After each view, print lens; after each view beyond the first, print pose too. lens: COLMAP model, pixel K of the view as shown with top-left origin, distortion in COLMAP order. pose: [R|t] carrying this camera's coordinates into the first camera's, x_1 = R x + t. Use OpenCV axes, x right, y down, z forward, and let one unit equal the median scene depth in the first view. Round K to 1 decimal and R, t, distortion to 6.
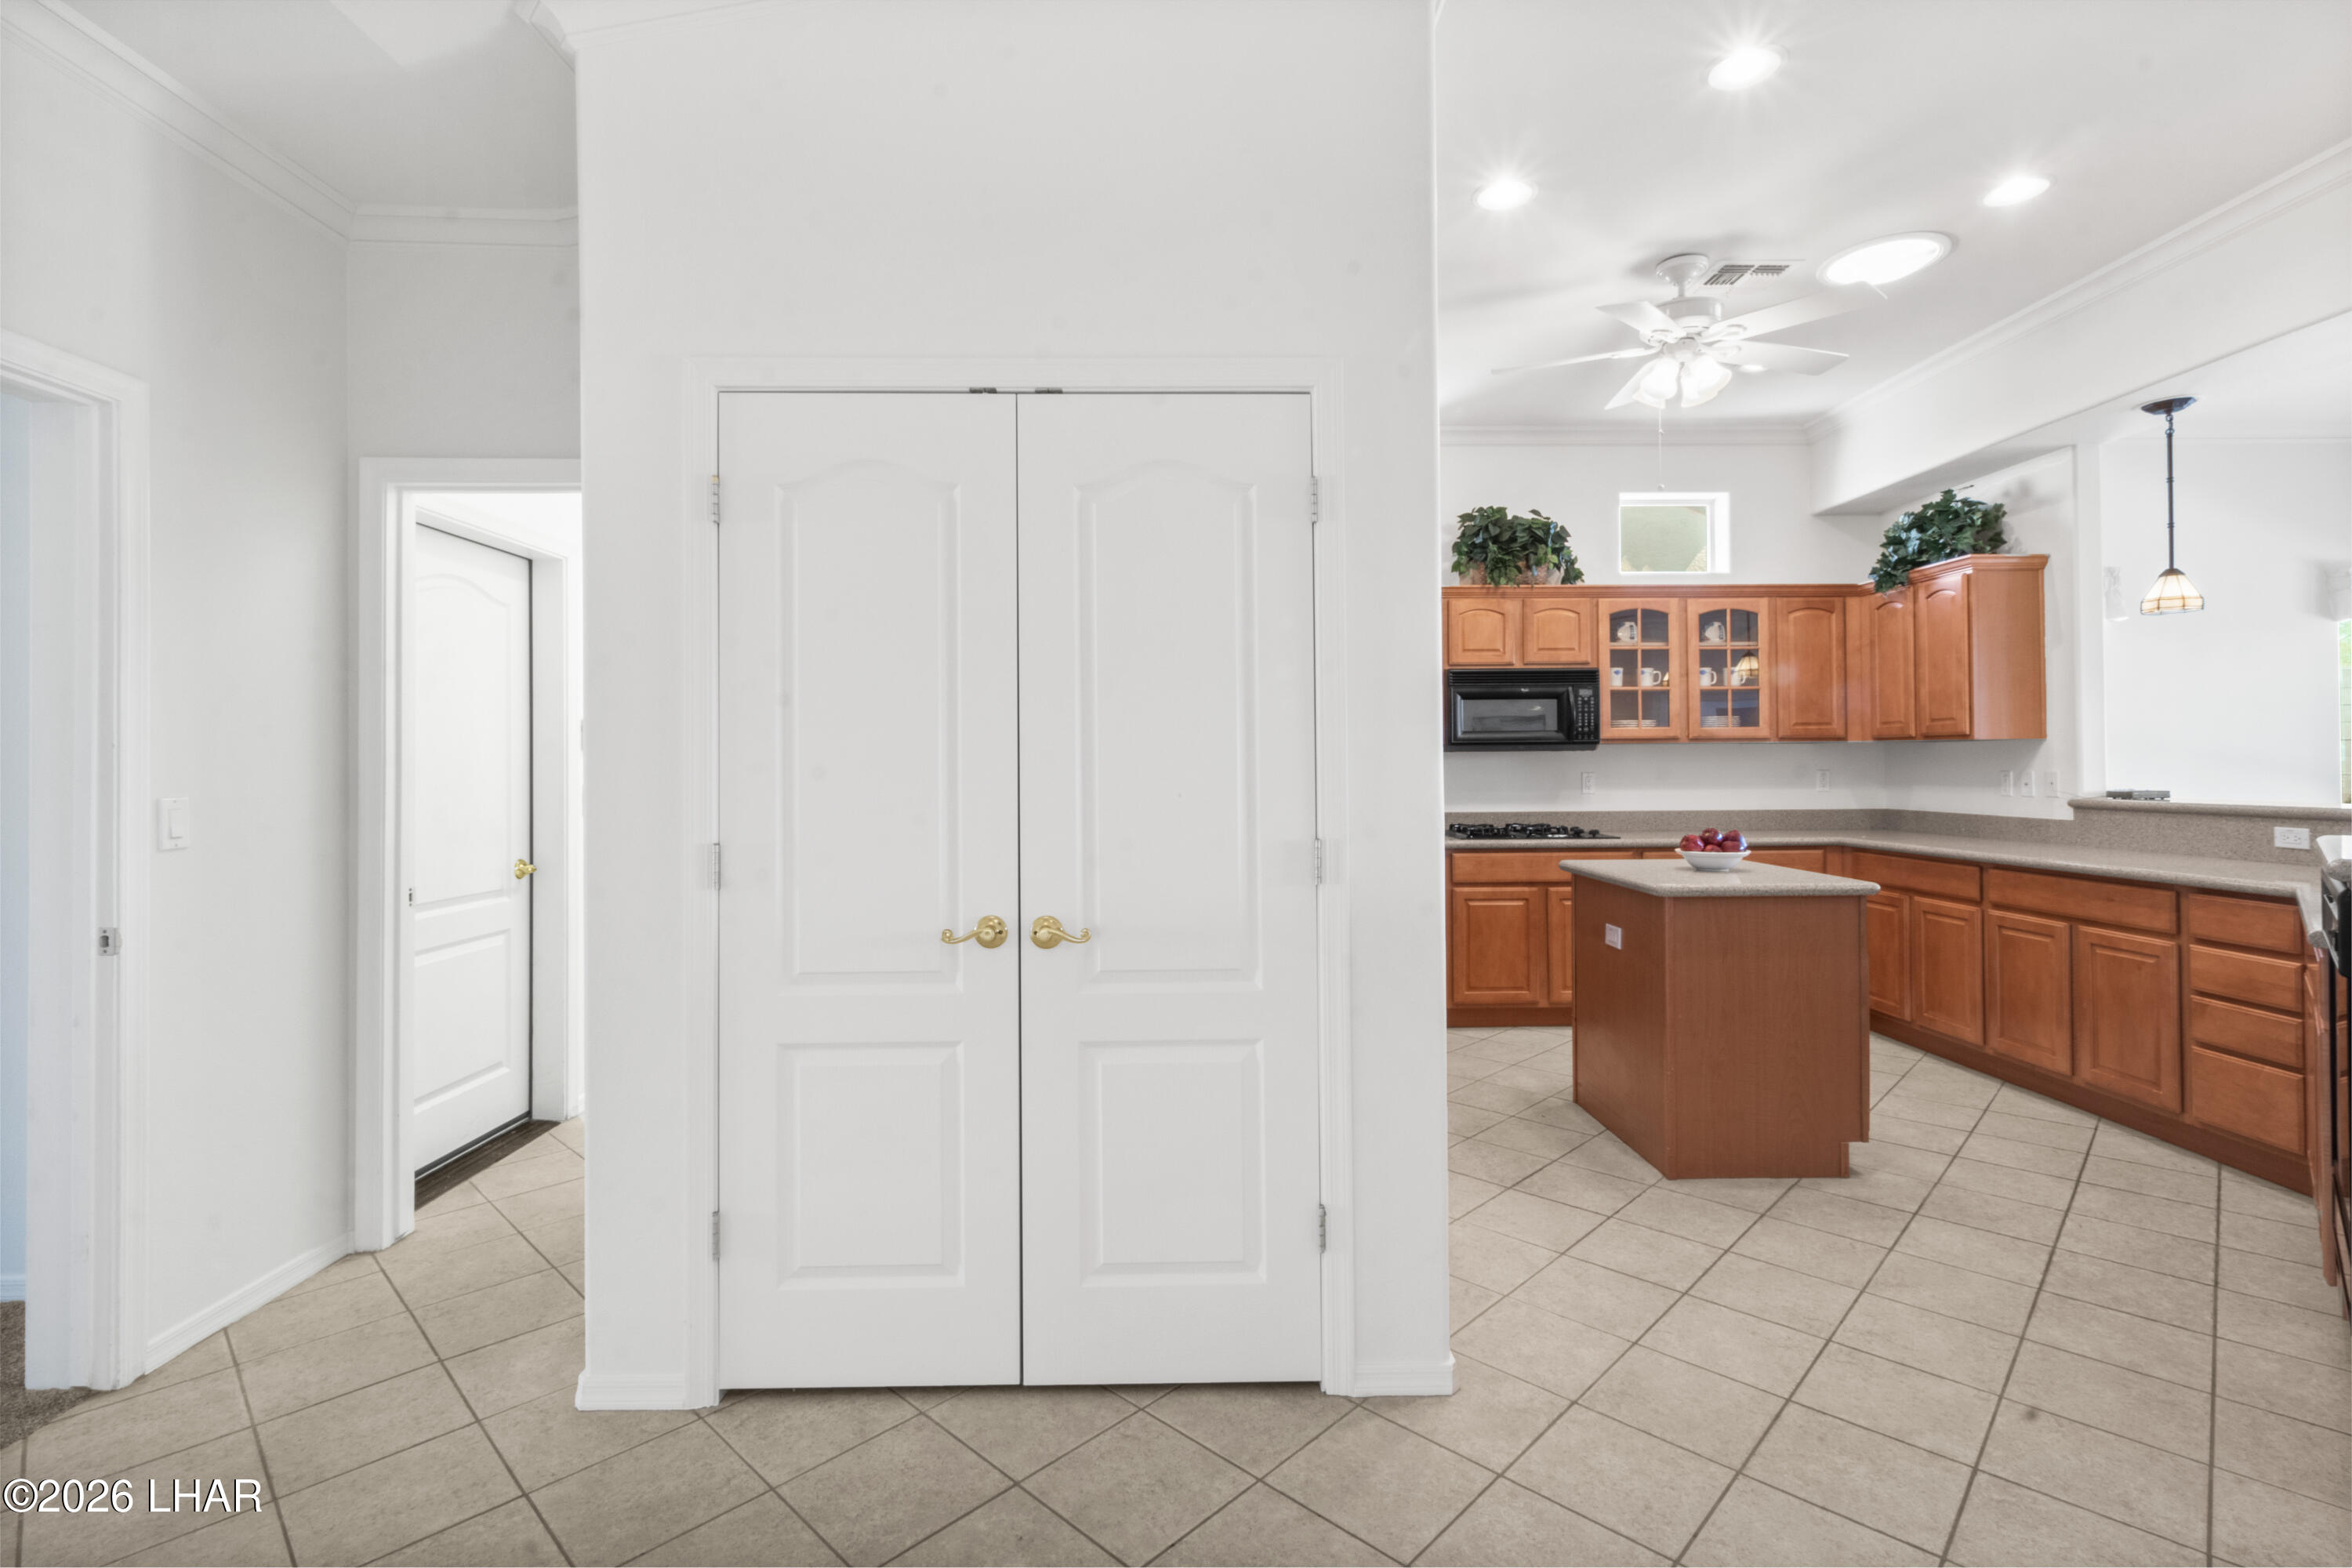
lens RADIAL K [[1083.2, 0, 1186.3], [0, 1083.2, 749.4], [0, 0, 1]] dist [0.003790, -0.000233]
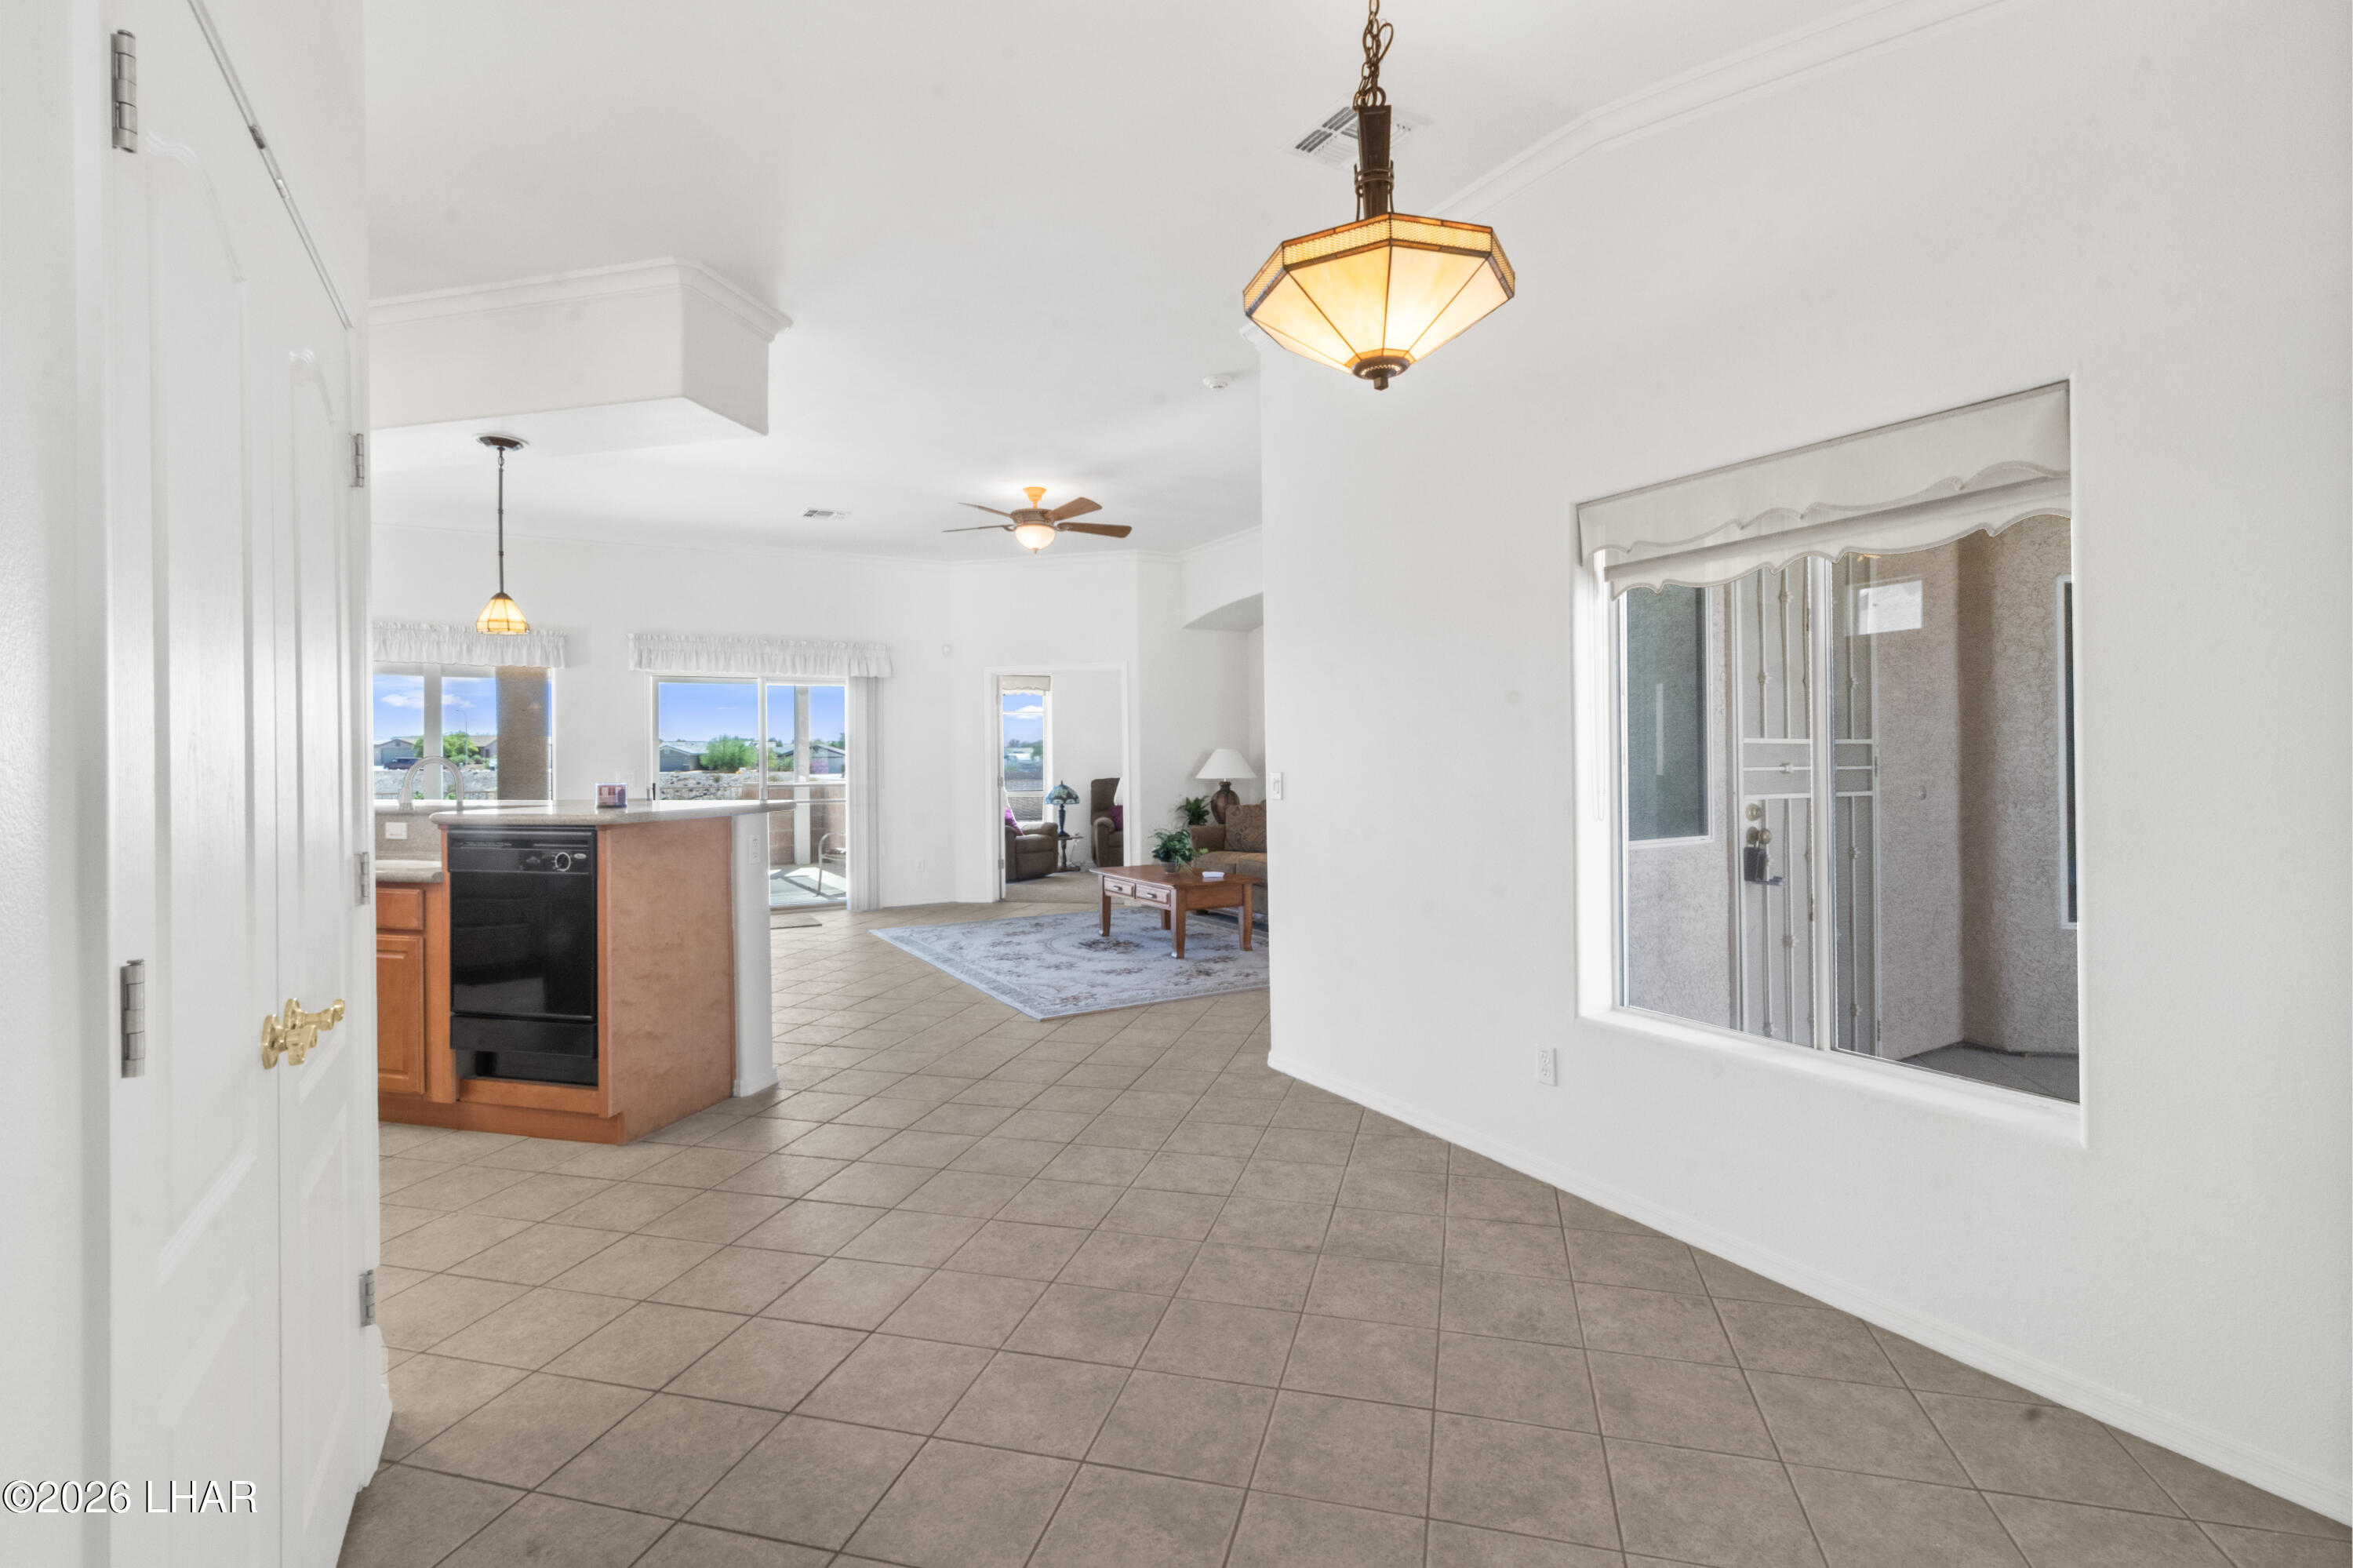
lens RADIAL K [[1083.7, 0, 1191.7], [0, 1083.7, 748.1], [0, 0, 1]] dist [0.003790, -0.000233]
pose [[-0.490864, 0.019664, 0.871014, -0.469414], [0.001980, 0.999768, -0.021455, 0.009329], [-0.871234, -0.008807, -0.490789, 0.413336]]
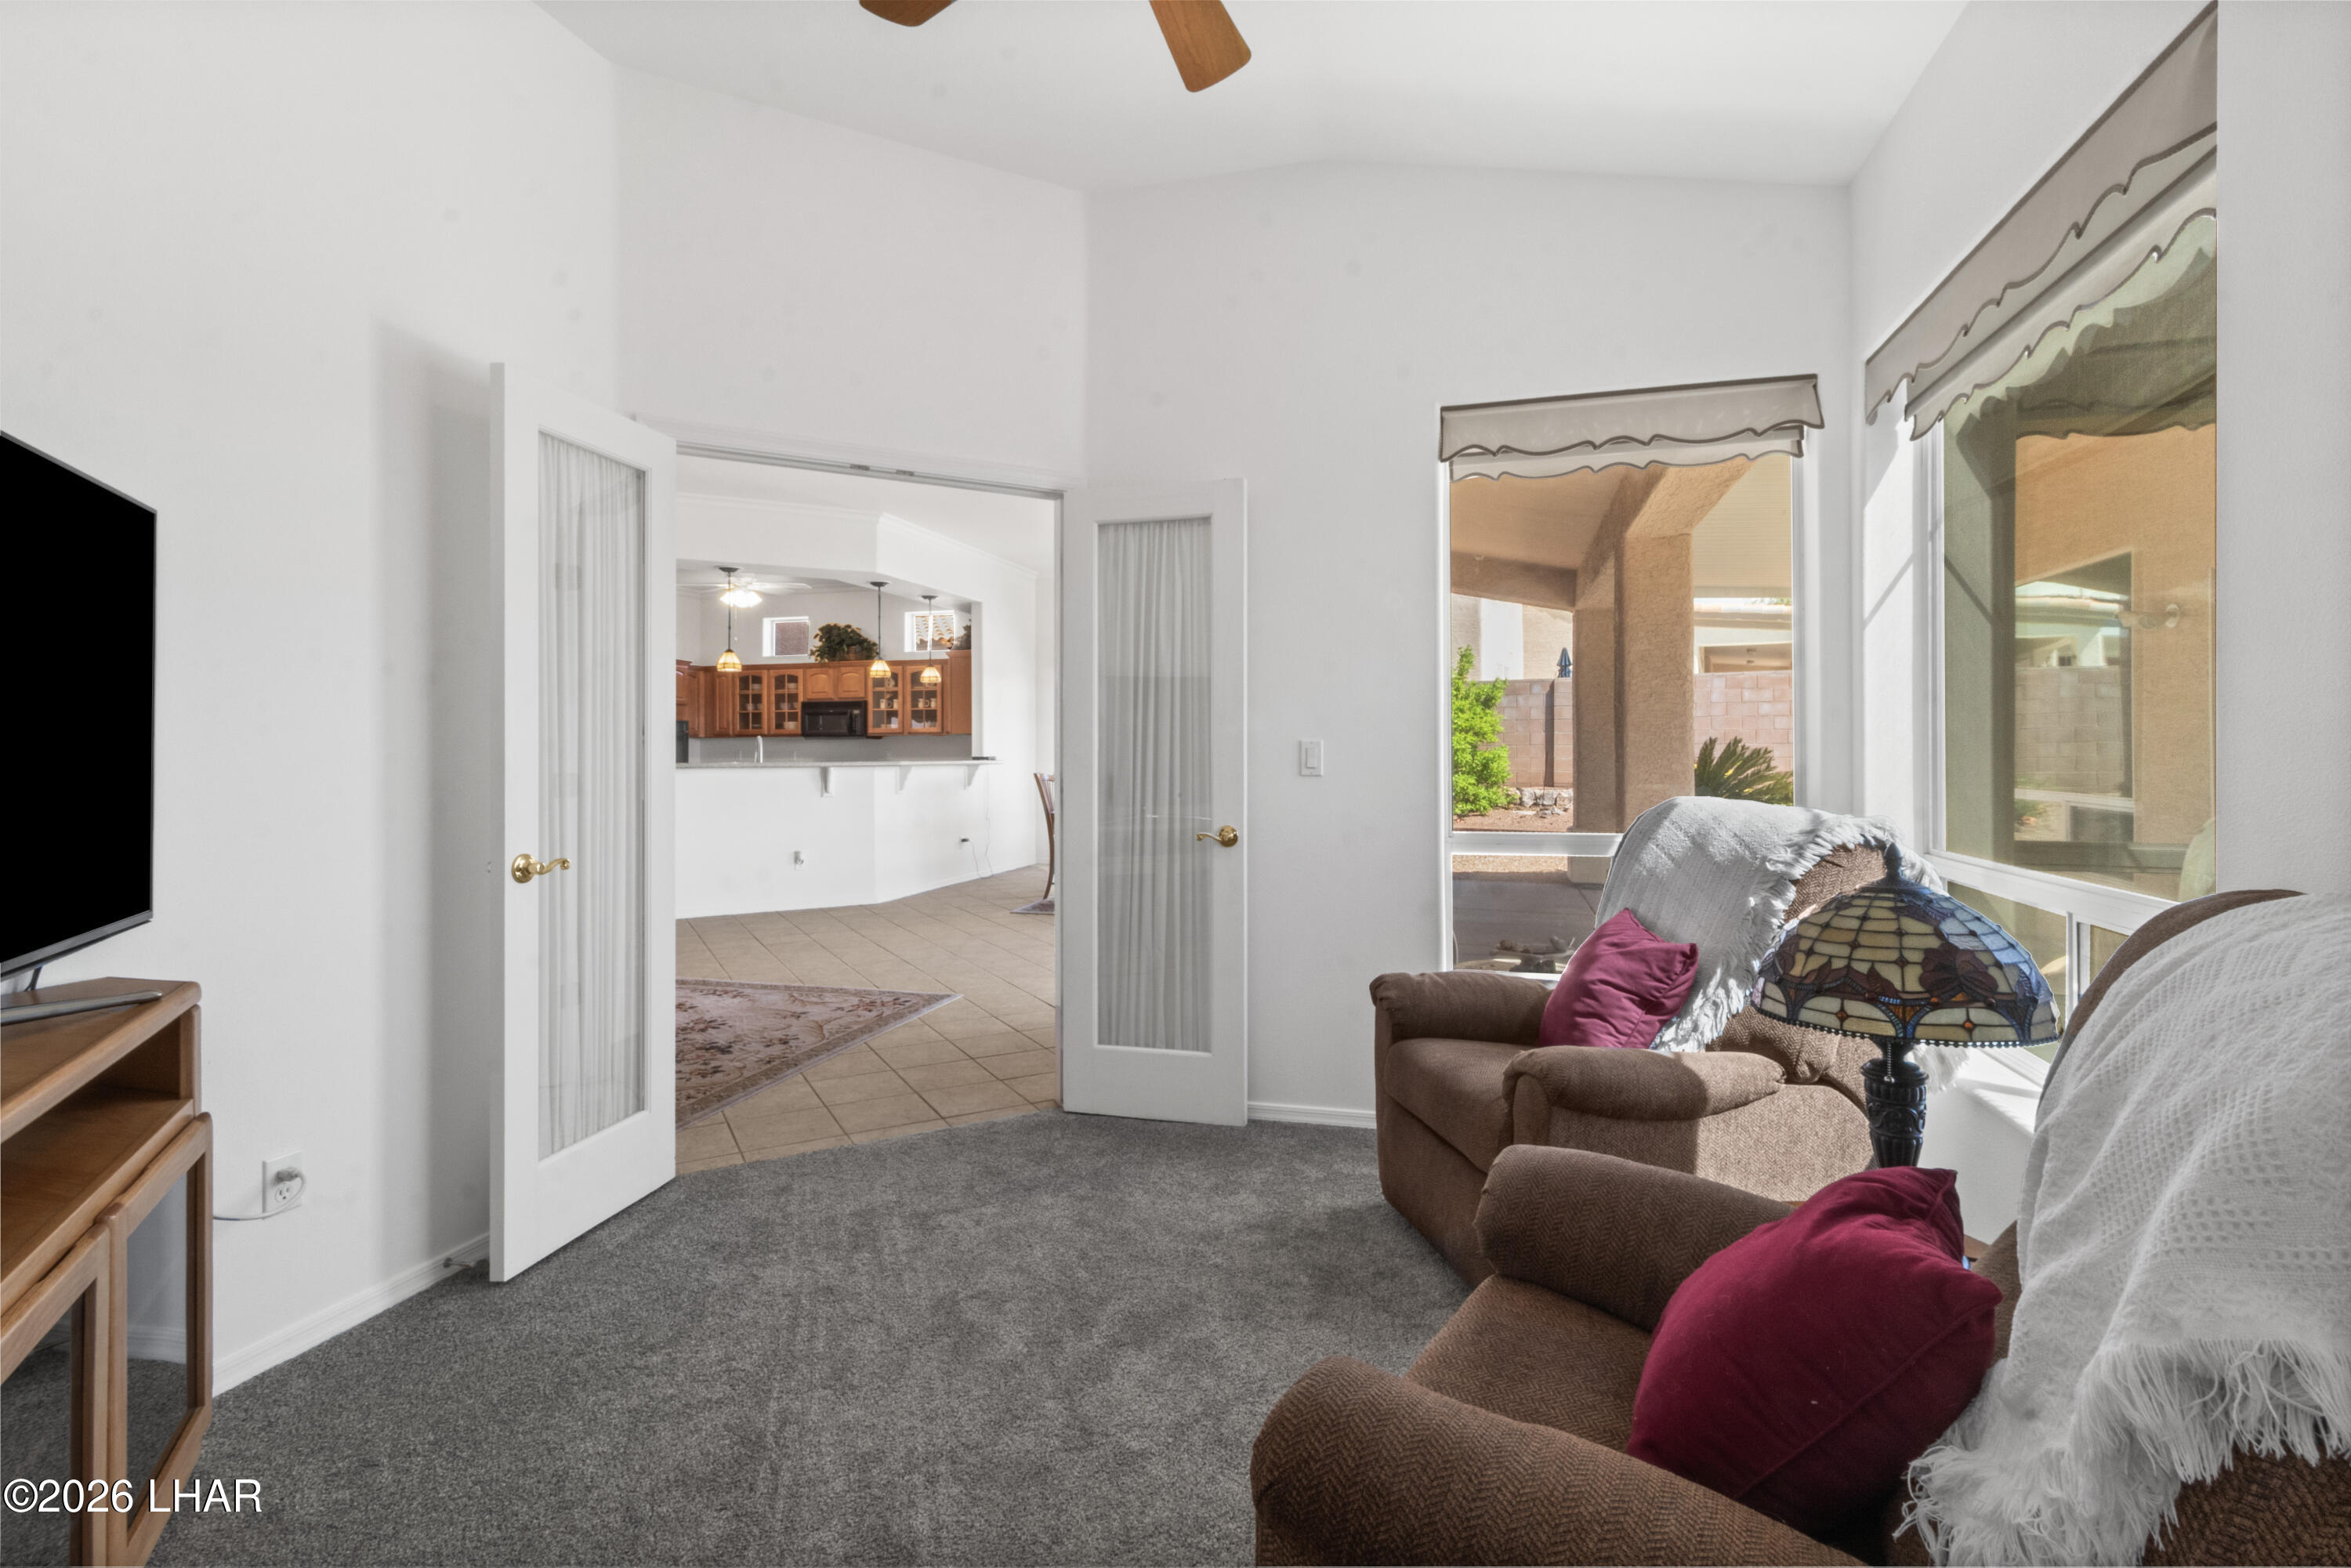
lens RADIAL K [[1082.7, 0, 1169.3], [0, 1082.7, 756.3], [0, 0, 1]] dist [0.003790, -0.000233]
pose [[0.955318, 0.004575, -0.295545, 1.890896], [0.000350, 0.999862, 0.016609, -0.000058], [0.295580, -0.015970, 0.955184, -1.020334]]
